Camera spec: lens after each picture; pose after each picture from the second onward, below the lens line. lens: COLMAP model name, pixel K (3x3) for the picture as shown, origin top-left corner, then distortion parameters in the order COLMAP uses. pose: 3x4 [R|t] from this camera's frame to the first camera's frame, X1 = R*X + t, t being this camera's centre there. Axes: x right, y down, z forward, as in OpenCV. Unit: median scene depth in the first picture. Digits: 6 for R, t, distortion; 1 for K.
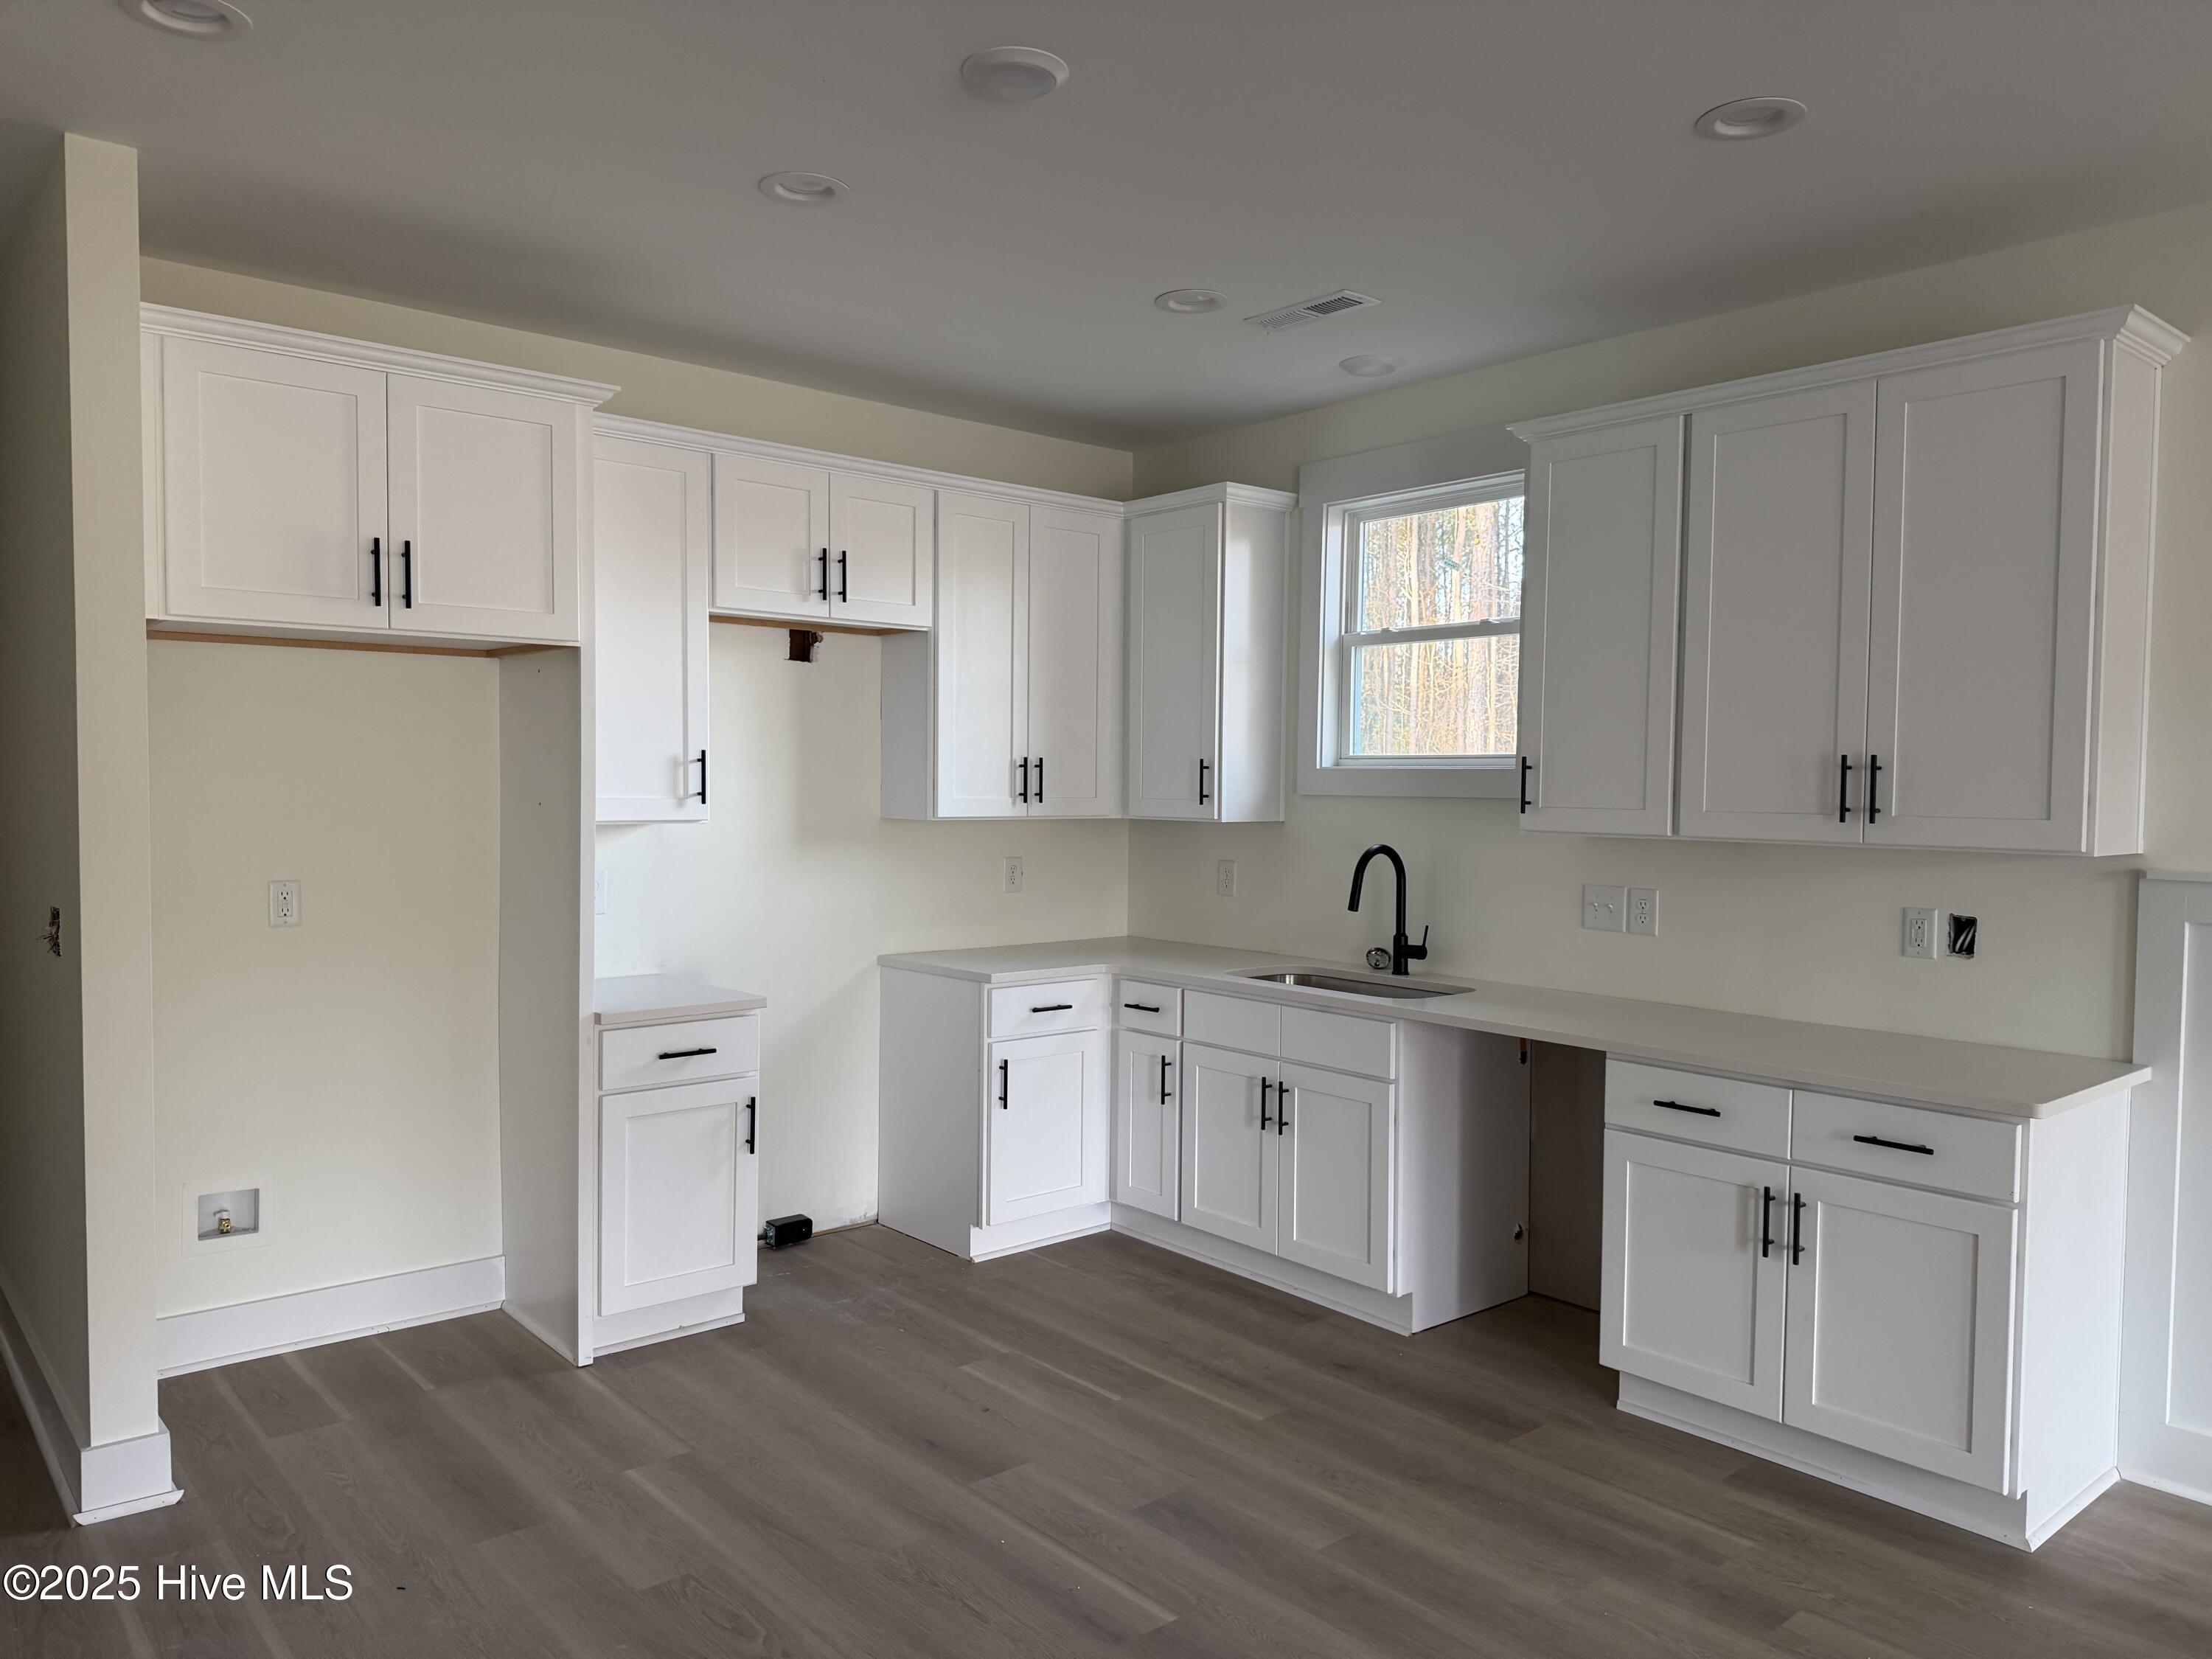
lens RADIAL K [[1543.8, 0, 1107.1], [0, 1543.8, 841.0], [0, 0, 1]] dist [0.066269, -0.098293]
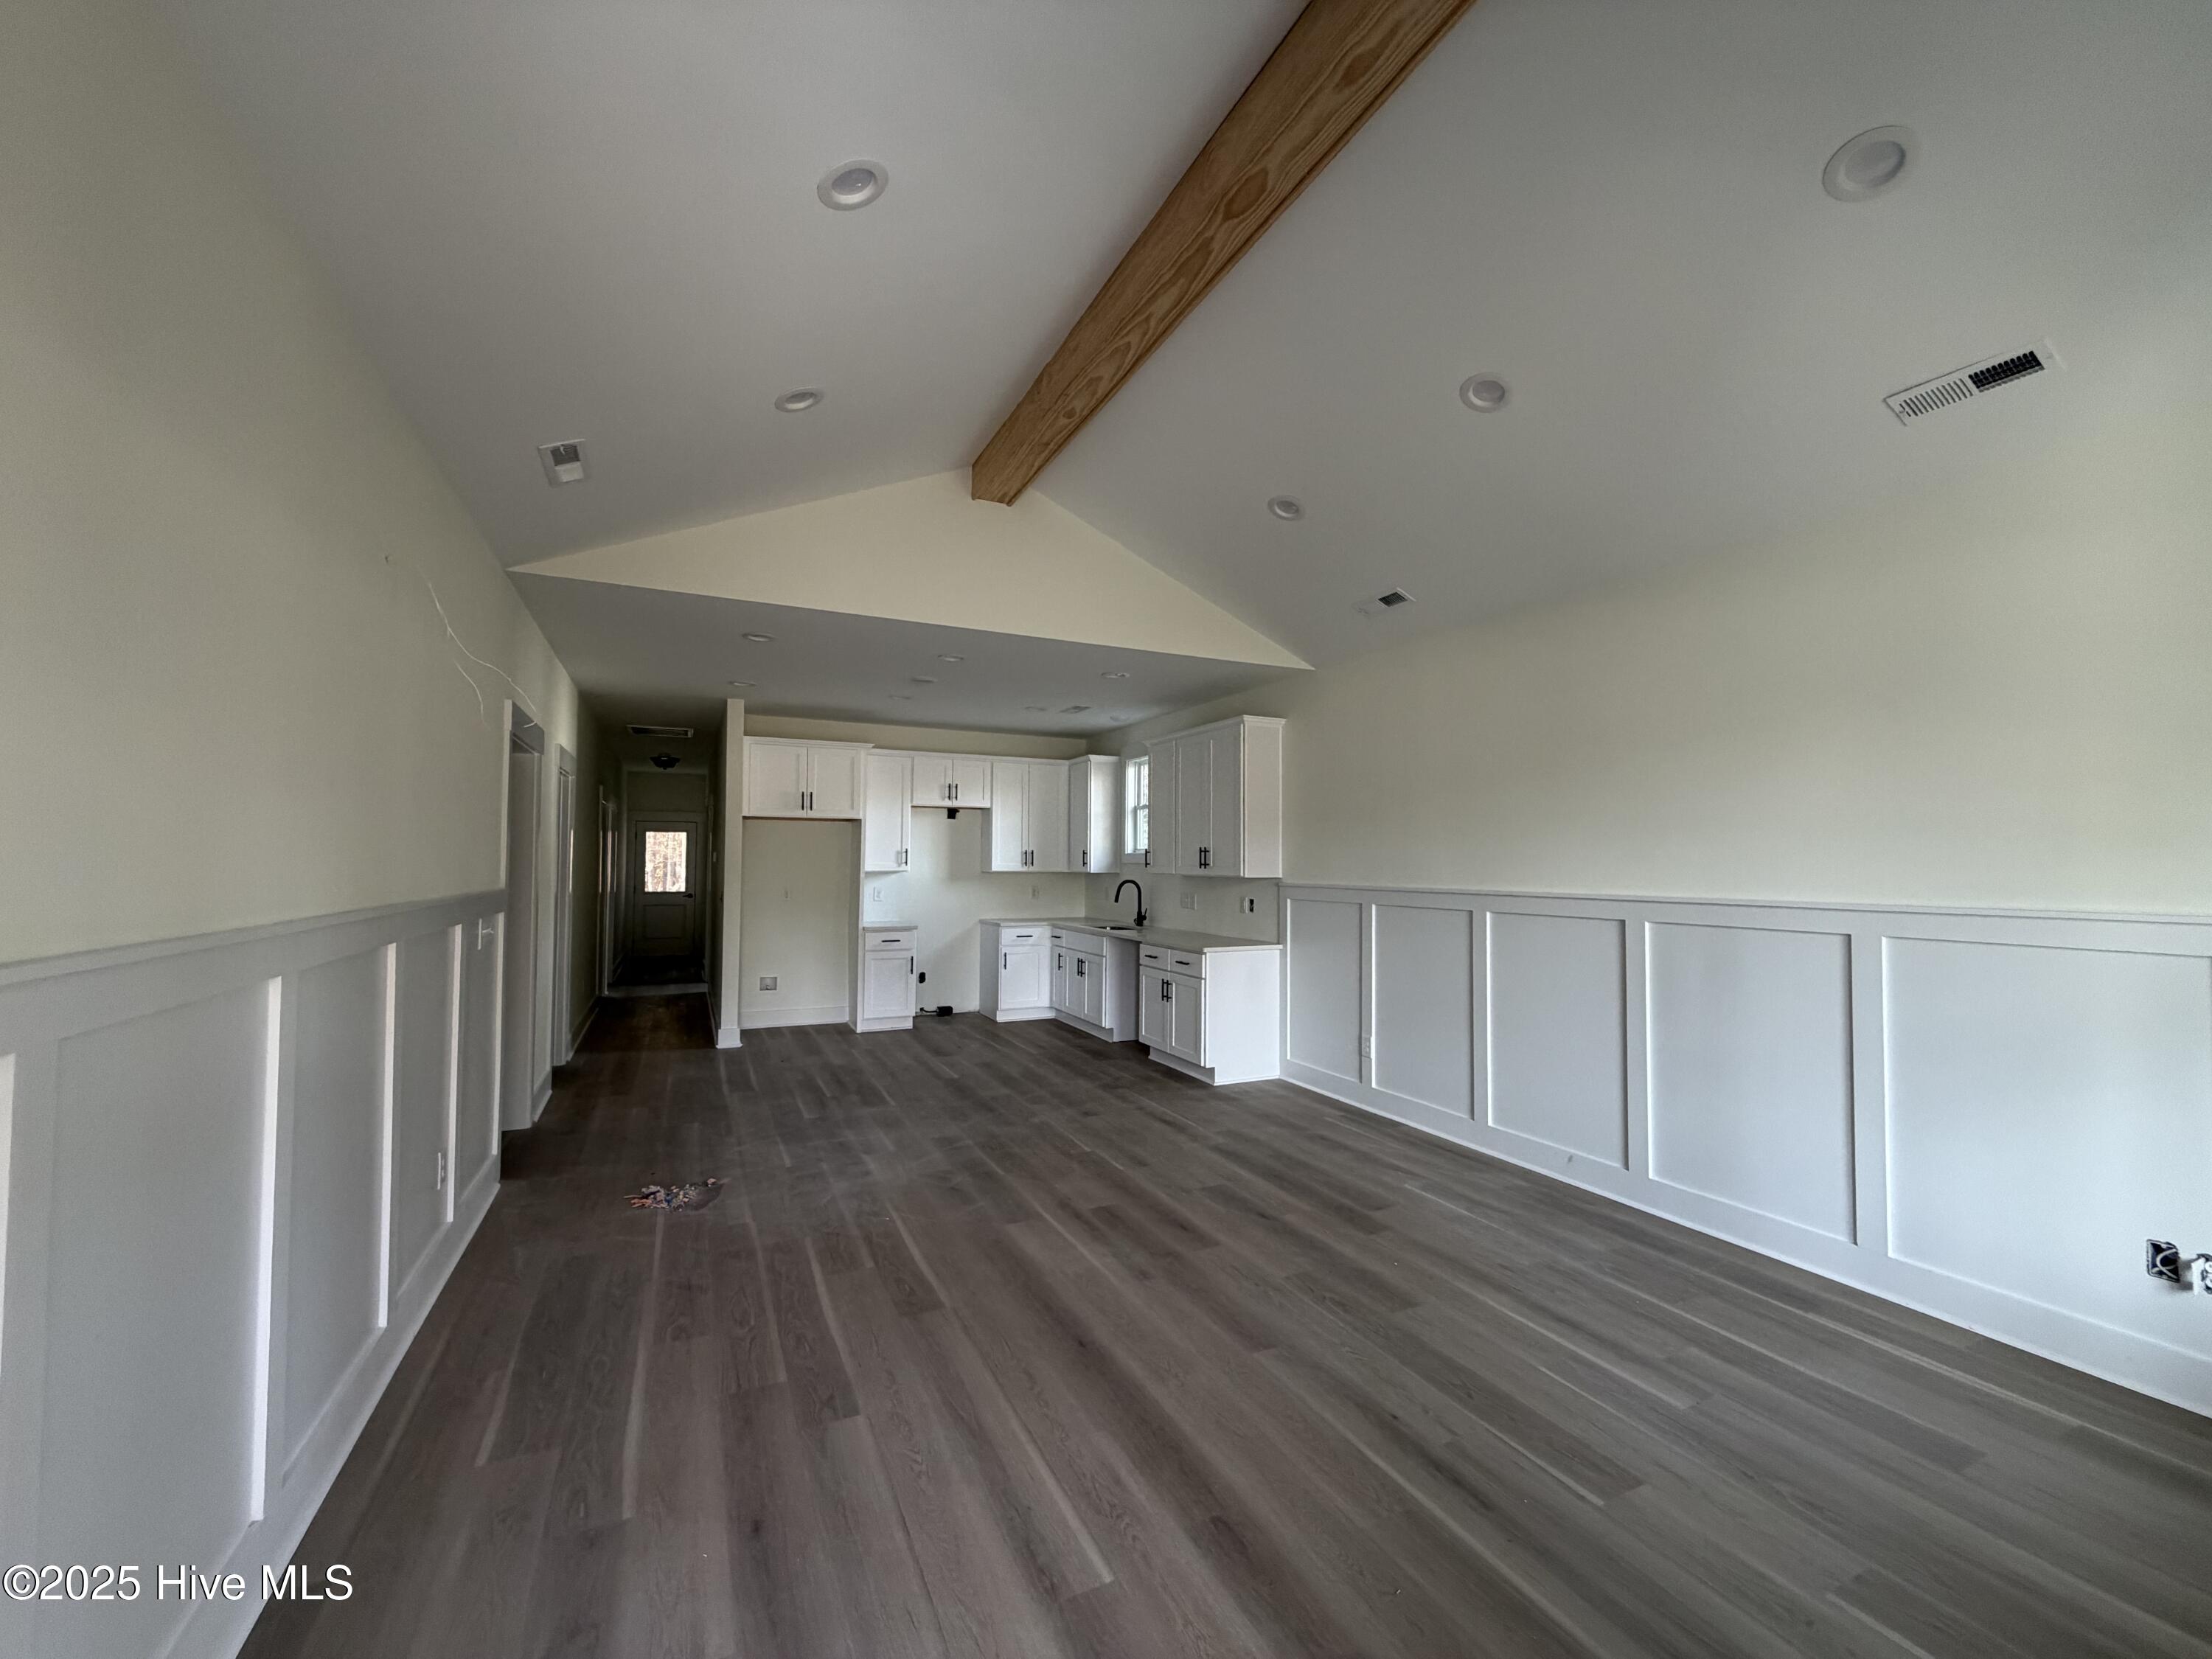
lens RADIAL K [[876.5, 0, 1100.1], [0, 876.5, 833.8], [0, 0, 1]] dist [0.000675, 0.000150]
pose [[0.965084, -0.012816, -0.261627, 0.562875], [-0.007577, 0.997019, -0.076790, 0.043067], [0.261831, 0.076091, 0.962109, -0.599079]]
